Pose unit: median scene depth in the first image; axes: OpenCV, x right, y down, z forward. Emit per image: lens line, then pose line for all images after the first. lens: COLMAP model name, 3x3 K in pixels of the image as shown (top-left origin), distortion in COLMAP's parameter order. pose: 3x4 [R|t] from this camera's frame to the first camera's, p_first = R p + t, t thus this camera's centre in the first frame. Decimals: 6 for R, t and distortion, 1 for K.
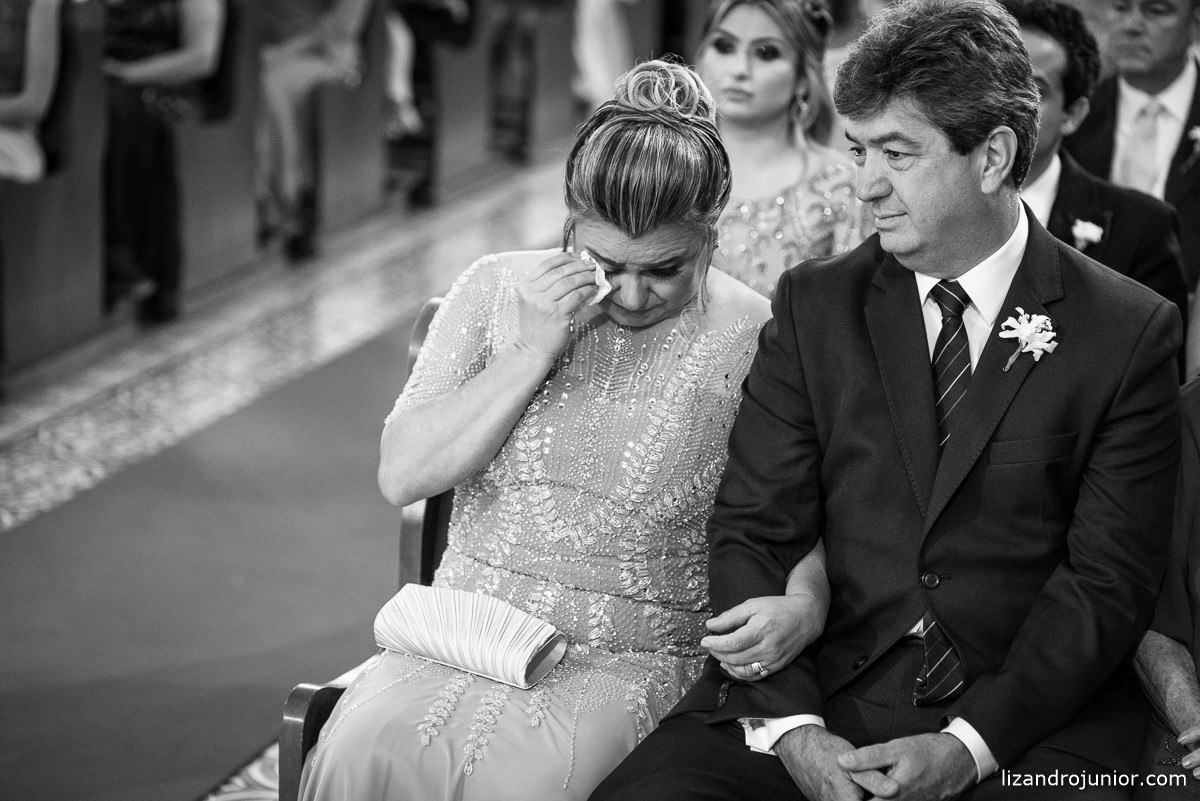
lens RADIAL K [[2978.4, 0, 600.0], [0, 2978.4, 400.5], [0, 0, 1]] dist [-0.029899, 0.211674]
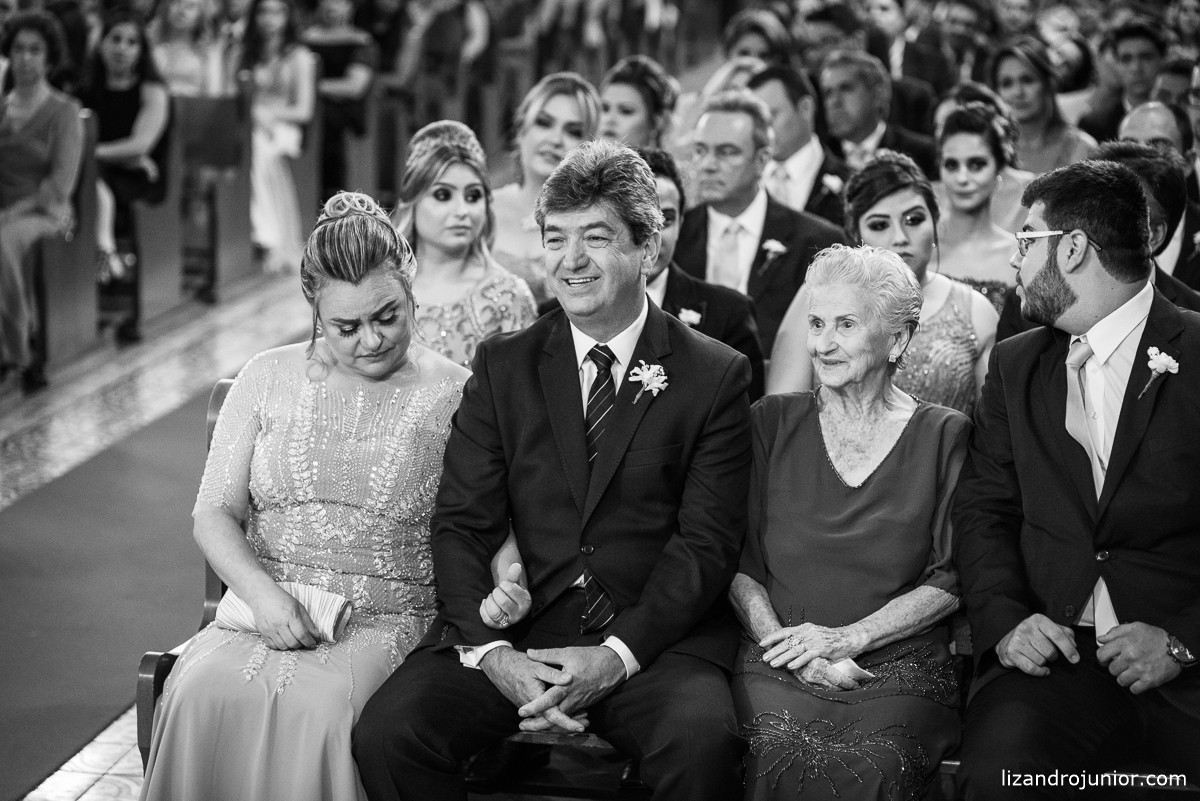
lens RADIAL K [[2978.4, 0, 600.0], [0, 2978.4, 400.5], [0, 0, 1]] dist [-0.029899, 0.211674]
pose [[0.991516, -0.046622, 0.121340, -0.054381], [0.052464, 0.997590, -0.045407, 0.051620], [-0.118931, 0.051388, 0.991572, -0.435054]]
